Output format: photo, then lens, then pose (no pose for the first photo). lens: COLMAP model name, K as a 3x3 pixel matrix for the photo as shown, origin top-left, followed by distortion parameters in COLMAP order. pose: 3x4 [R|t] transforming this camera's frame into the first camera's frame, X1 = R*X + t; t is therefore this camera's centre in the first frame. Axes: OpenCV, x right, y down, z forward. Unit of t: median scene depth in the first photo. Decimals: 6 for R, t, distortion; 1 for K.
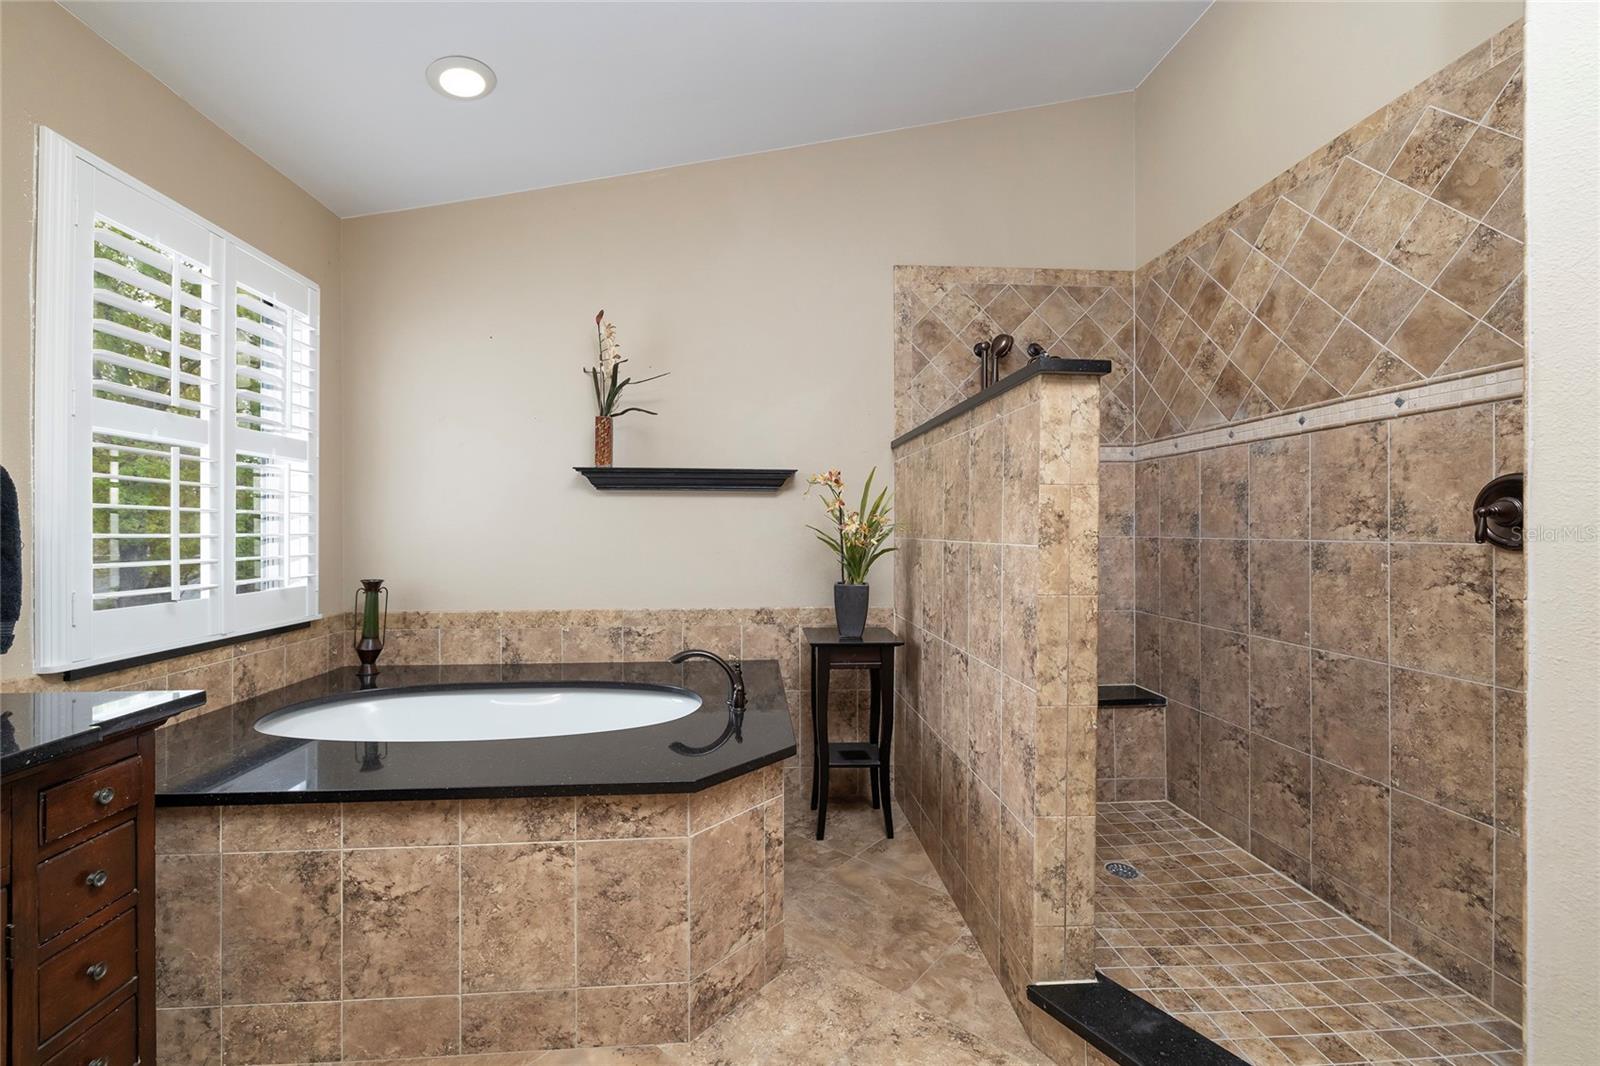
lens RADIAL K [[678.1, 0, 790.0], [0, 678.1, 527.8], [0, 0, 1]] dist [-0.001379, 0.000128]
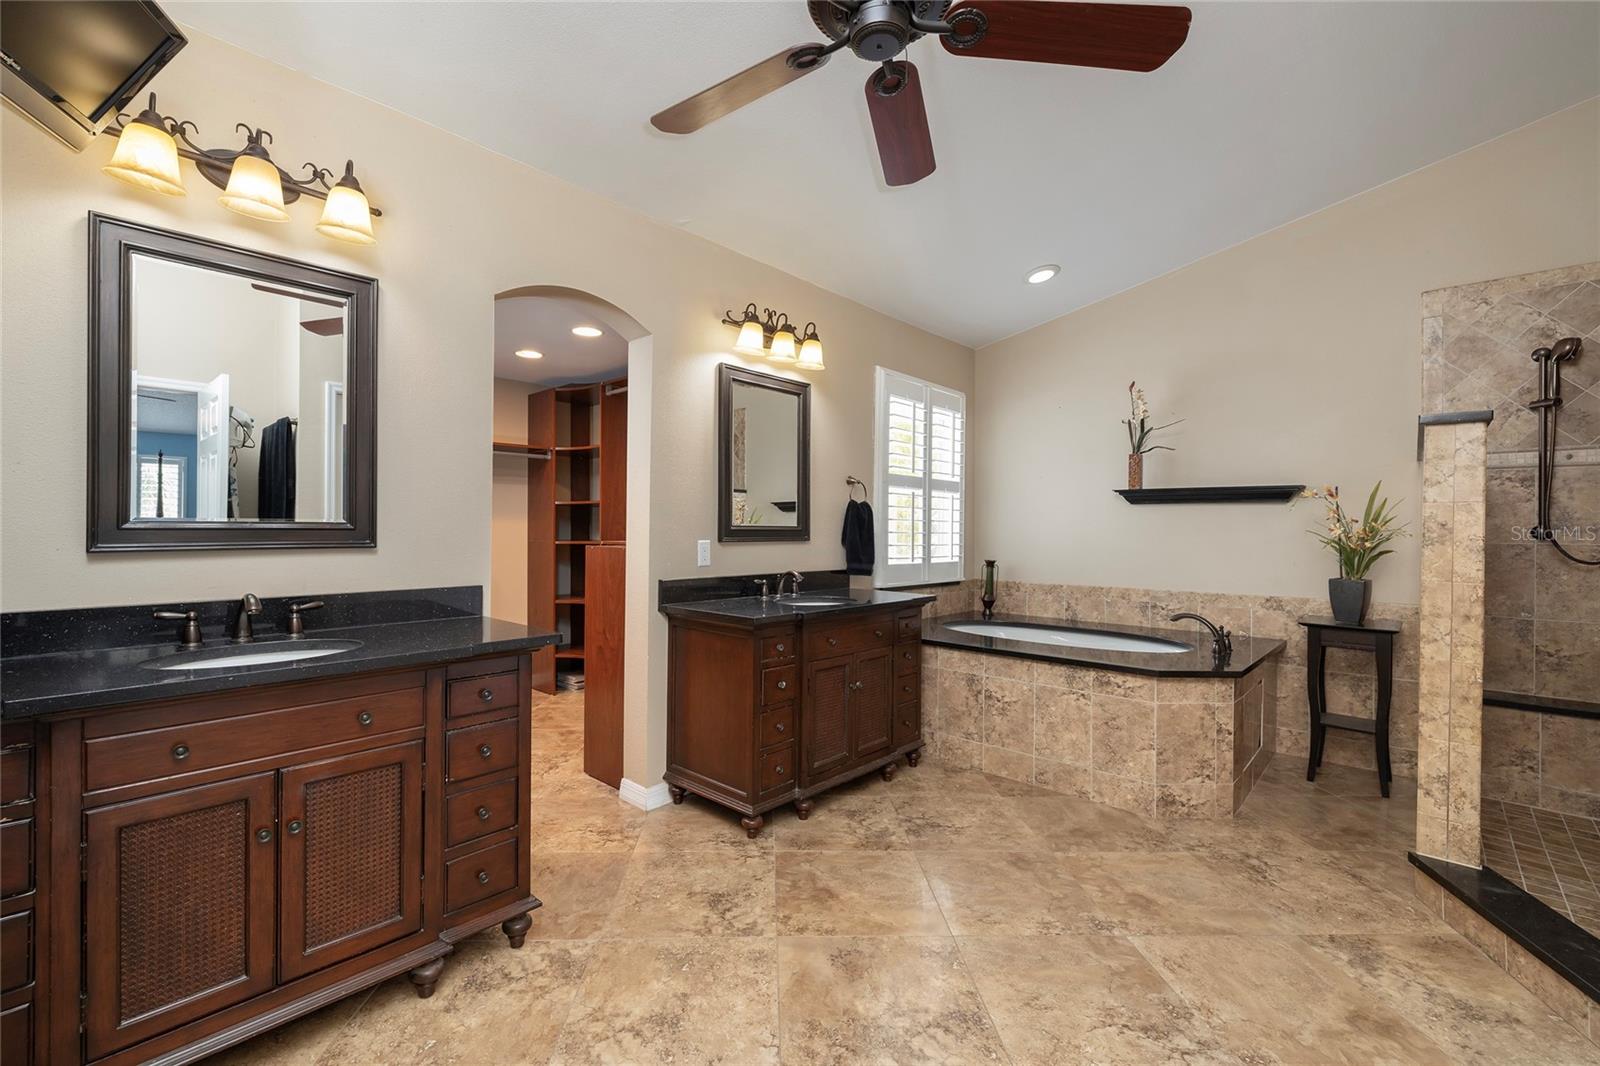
lens RADIAL K [[678.1, 0, 790.0], [0, 678.1, 527.8], [0, 0, 1]] dist [-0.001379, 0.000128]
pose [[0.684720, 0.005133, -0.728789, 0.305526], [-0.008705, 0.999961, -0.001135, 0.001207], [0.728755, 0.007122, 0.684738, -0.581502]]
